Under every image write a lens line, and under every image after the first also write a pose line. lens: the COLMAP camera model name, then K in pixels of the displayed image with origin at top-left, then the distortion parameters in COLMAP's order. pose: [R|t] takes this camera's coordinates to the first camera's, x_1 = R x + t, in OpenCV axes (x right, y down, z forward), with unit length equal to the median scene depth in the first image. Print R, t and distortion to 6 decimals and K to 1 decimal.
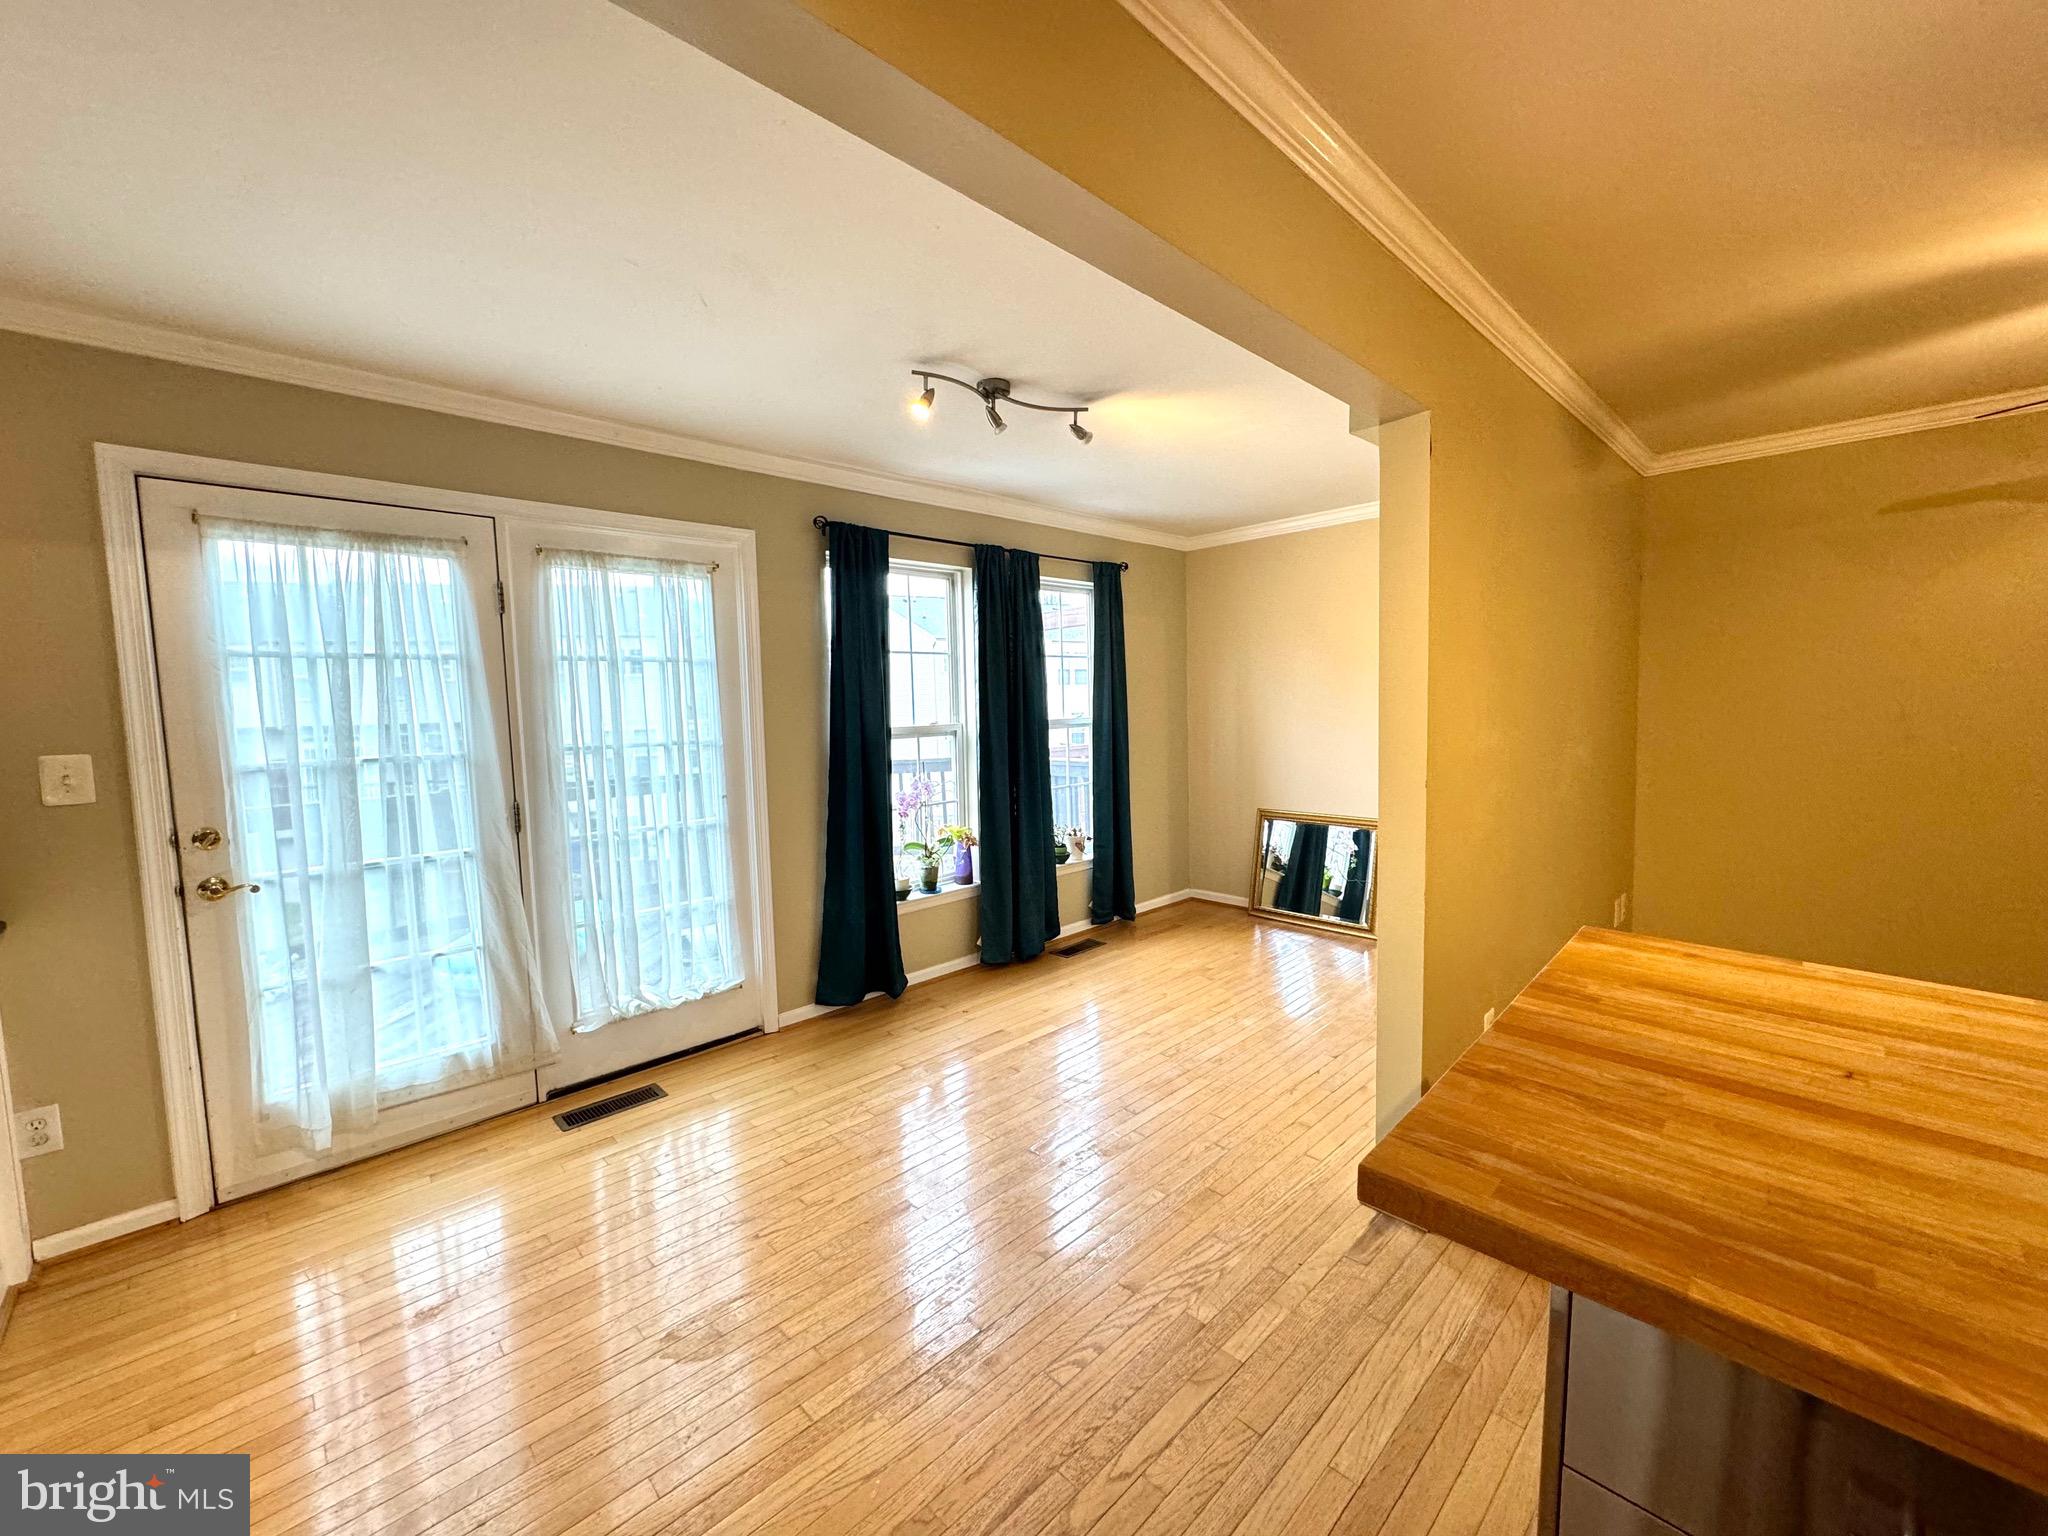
lens RADIAL K [[814.7, 0, 1028.4], [0, 814.7, 768.8], [0, 0, 1]] dist [-0.001070, 0.000418]
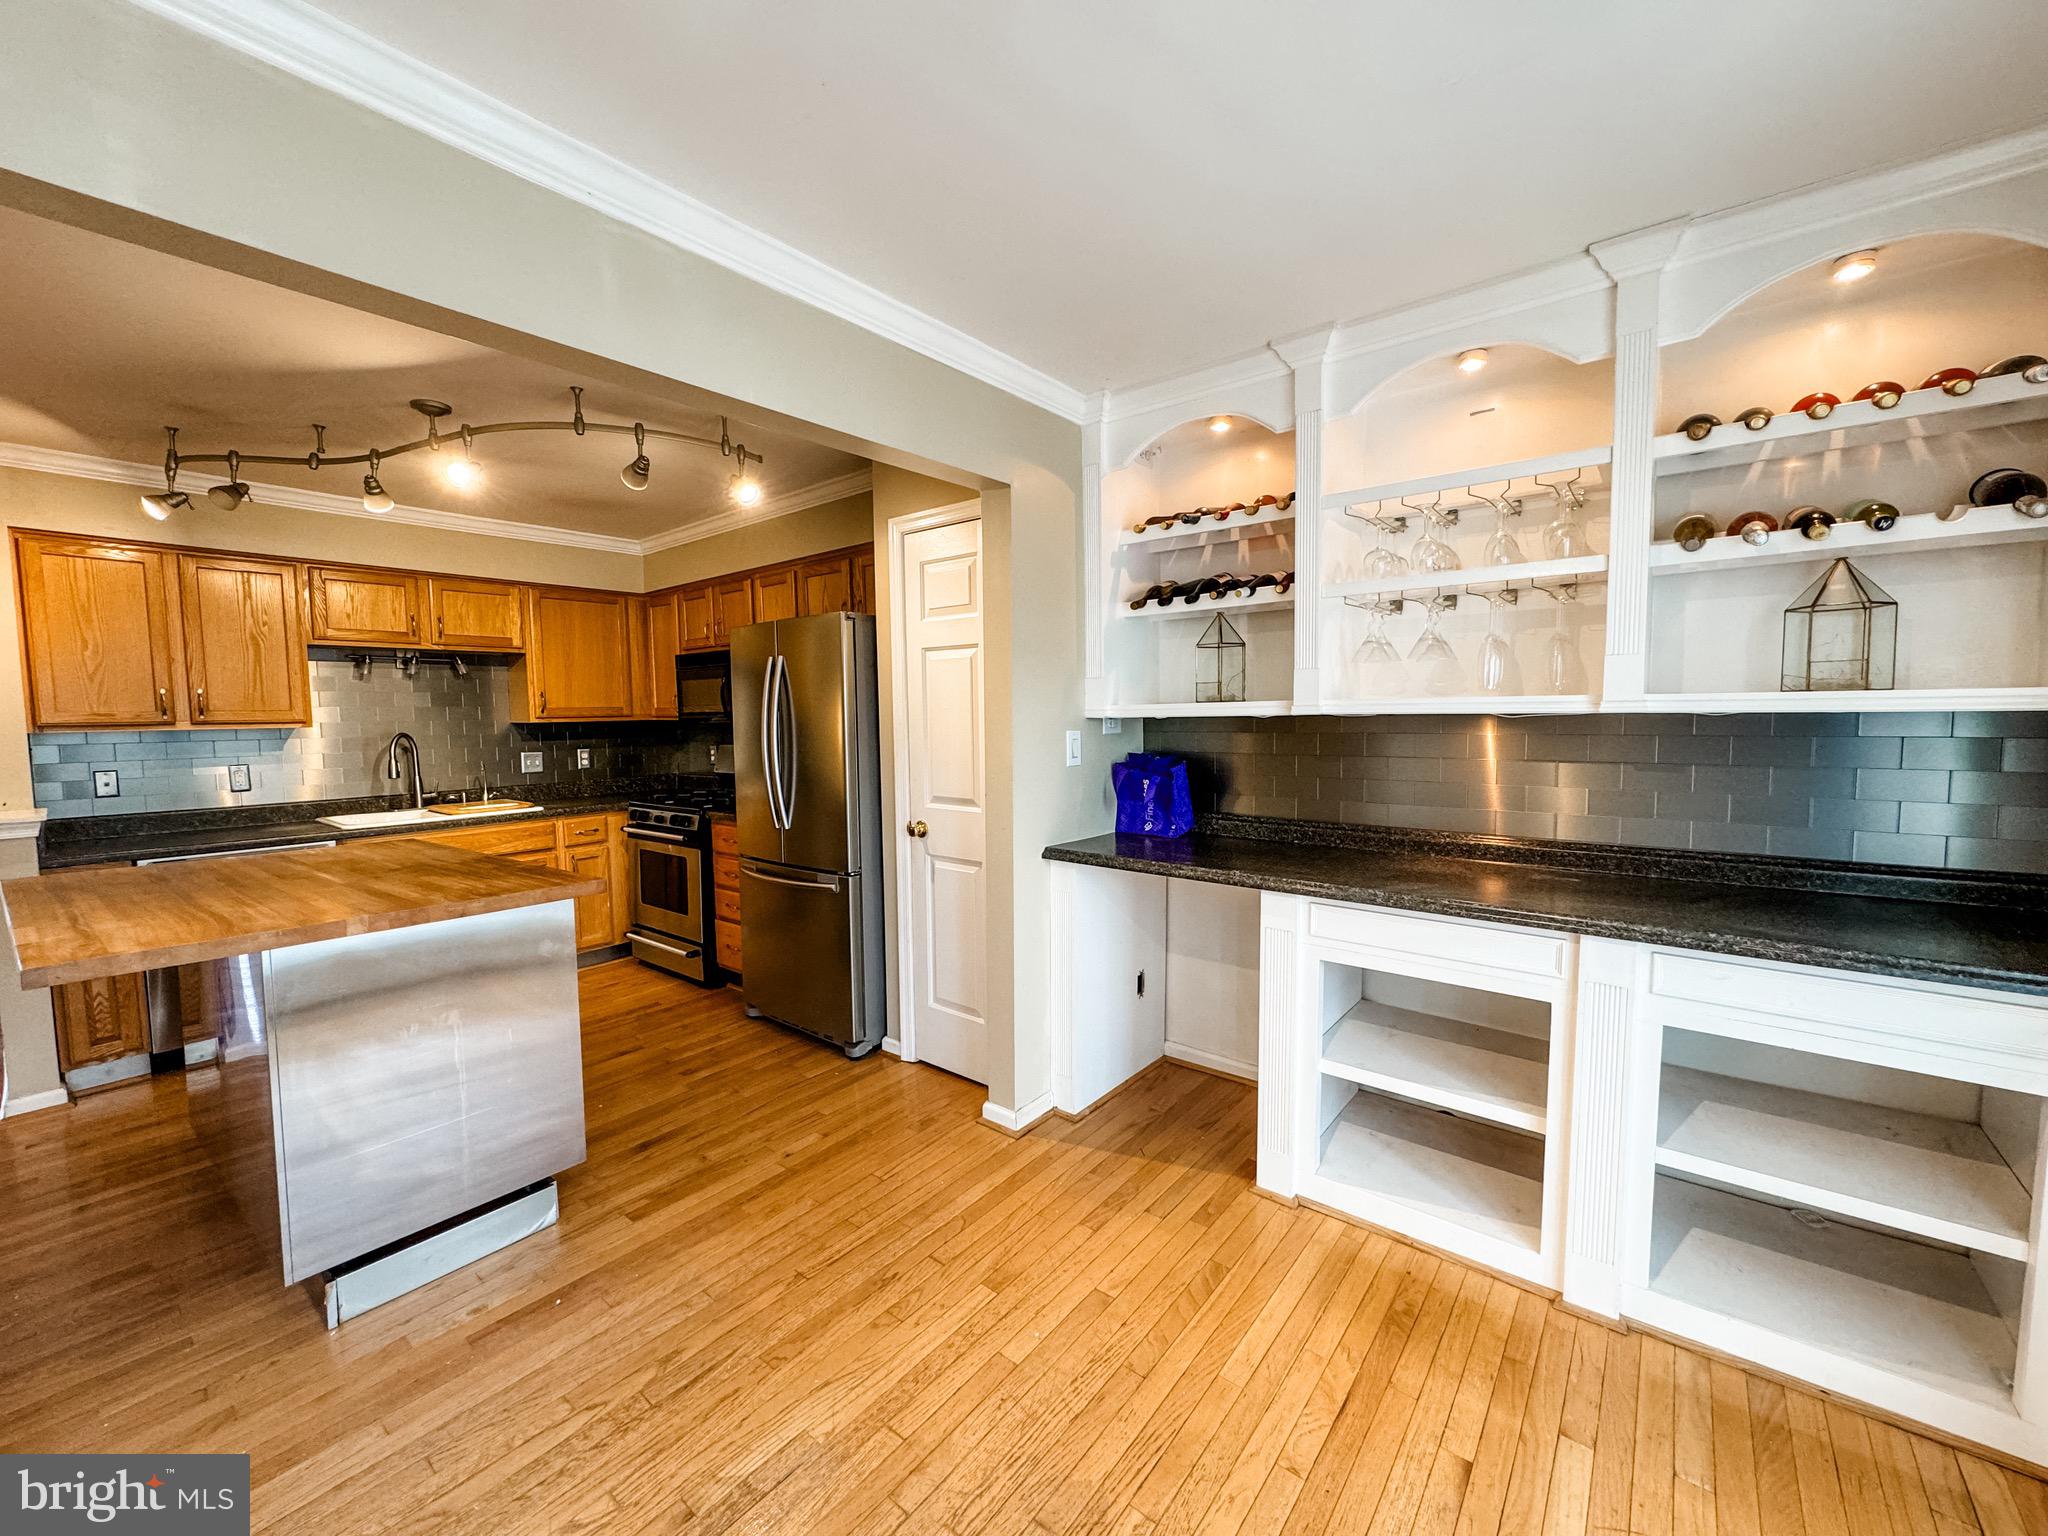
lens RADIAL K [[814.7, 0, 1024.9], [0, 814.7, 765.4], [0, 0, 1]] dist [-0.001070, 0.000418]
pose [[-0.992011, 0.044965, -0.117870, -0.205986], [0.026194, 0.987377, 0.156208, -0.087953], [0.123406, 0.151872, -0.980666, 1.100353]]
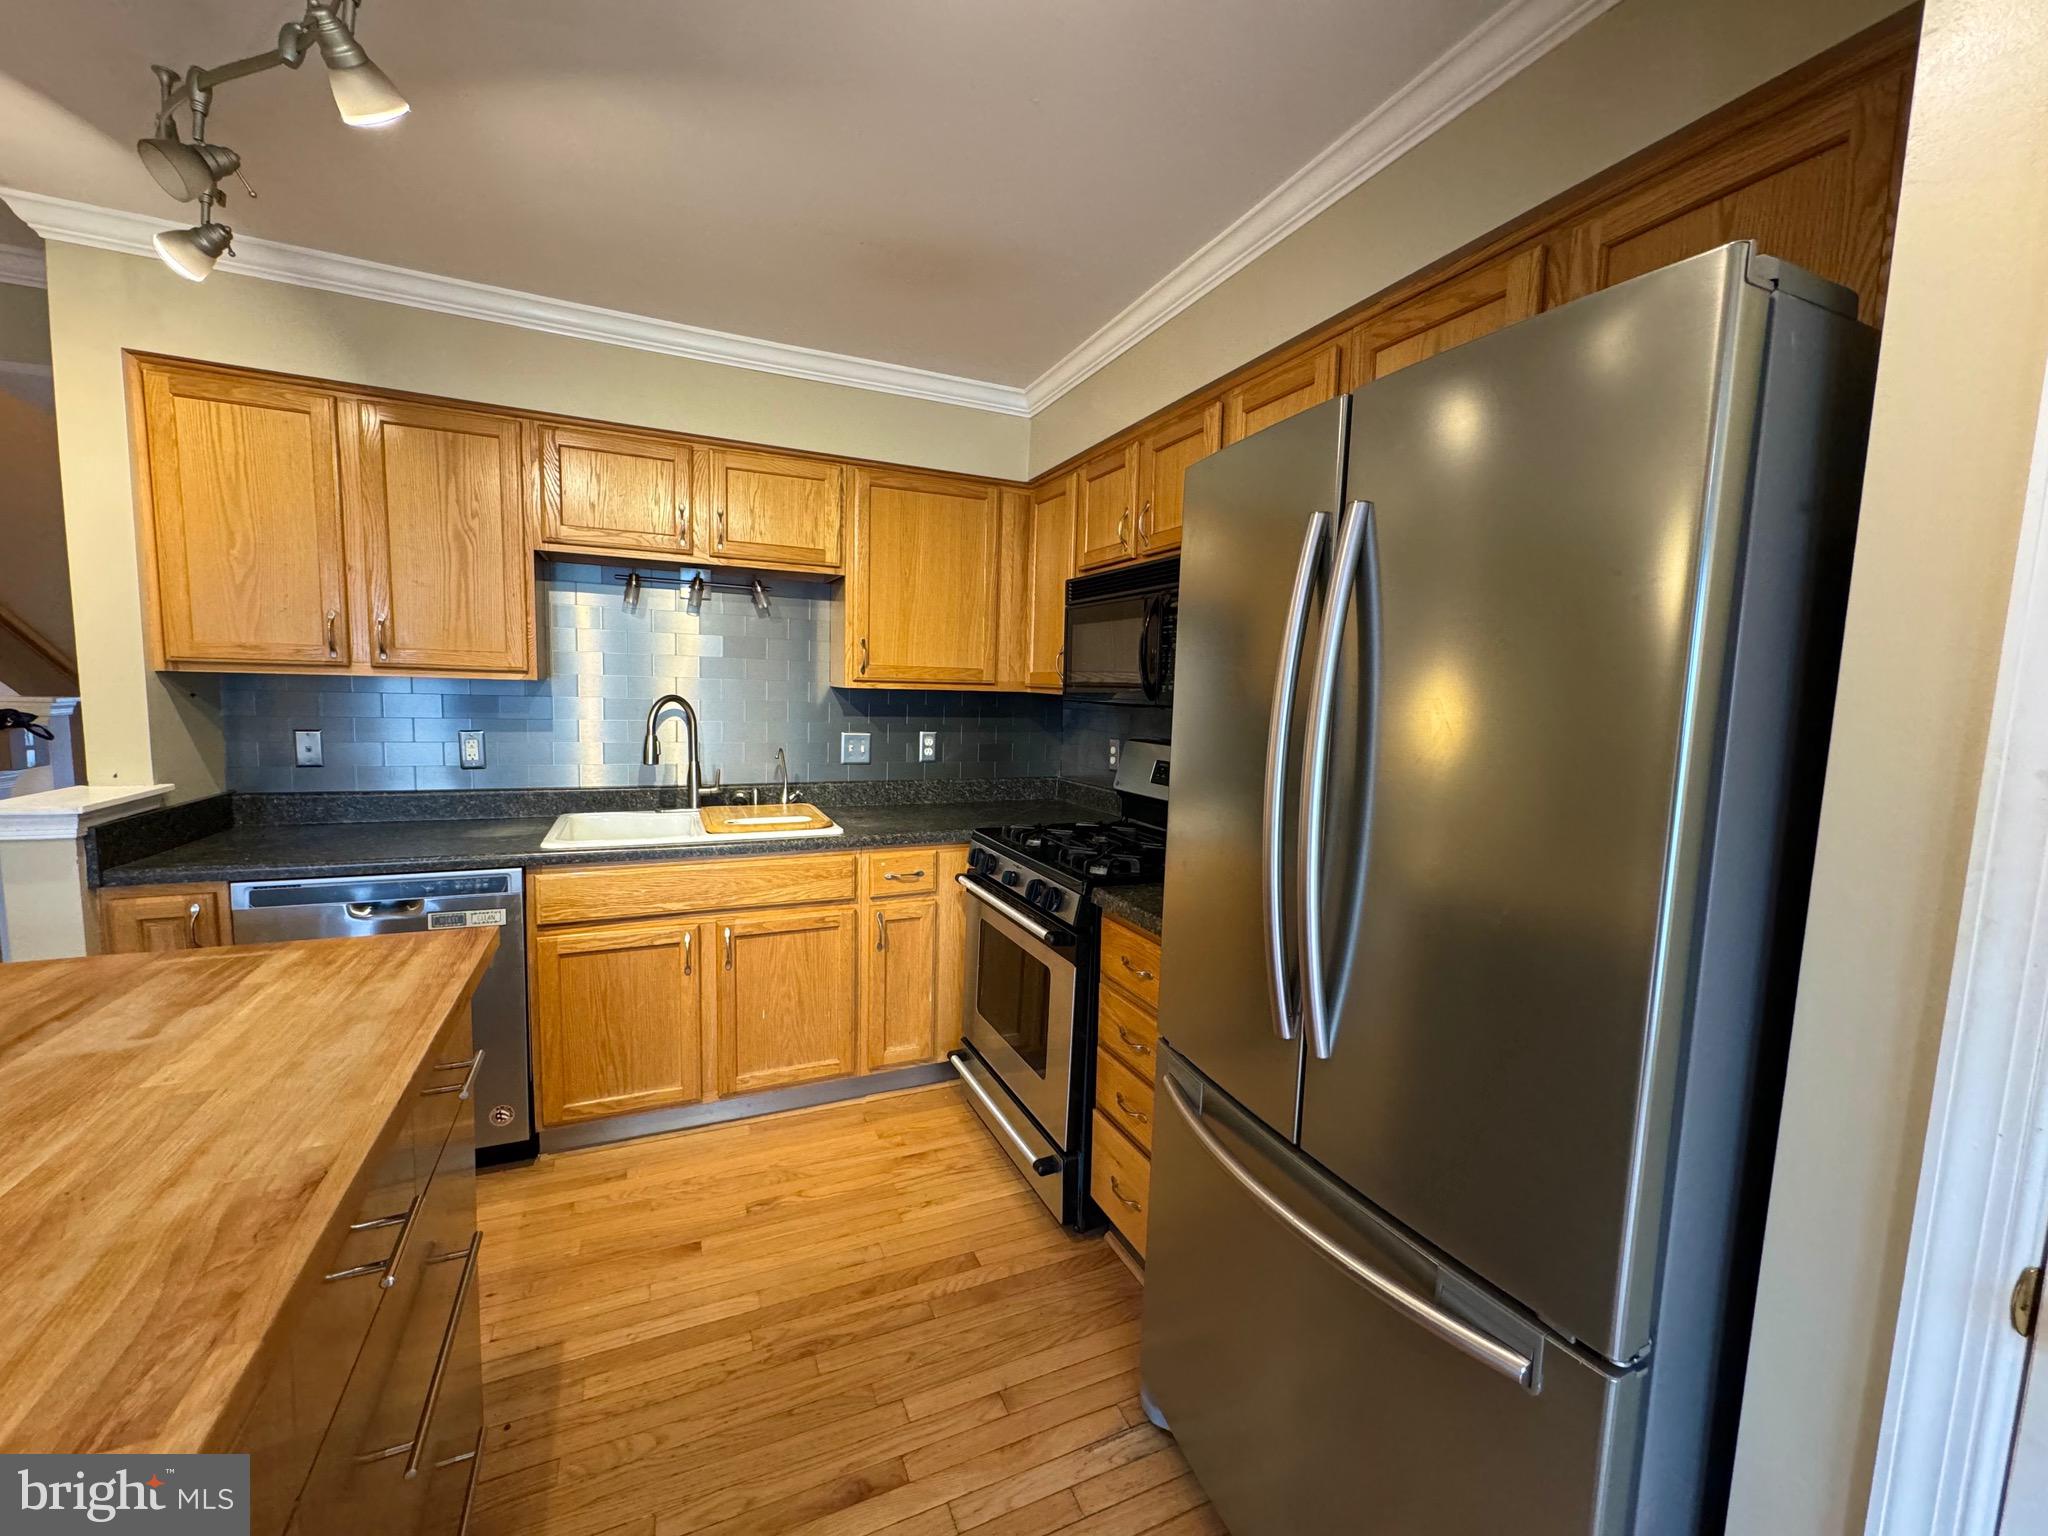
lens RADIAL K [[814.7, 0, 1023.9], [0, 814.7, 764.4], [0, 0, 1]] dist [-0.001070, 0.000418]
pose [[-0.939274, -0.040348, 0.340789, 0.020288], [0.020124, 0.984879, 0.172071, -0.019067], [-0.342579, 0.168480, -0.924259, 0.238814]]
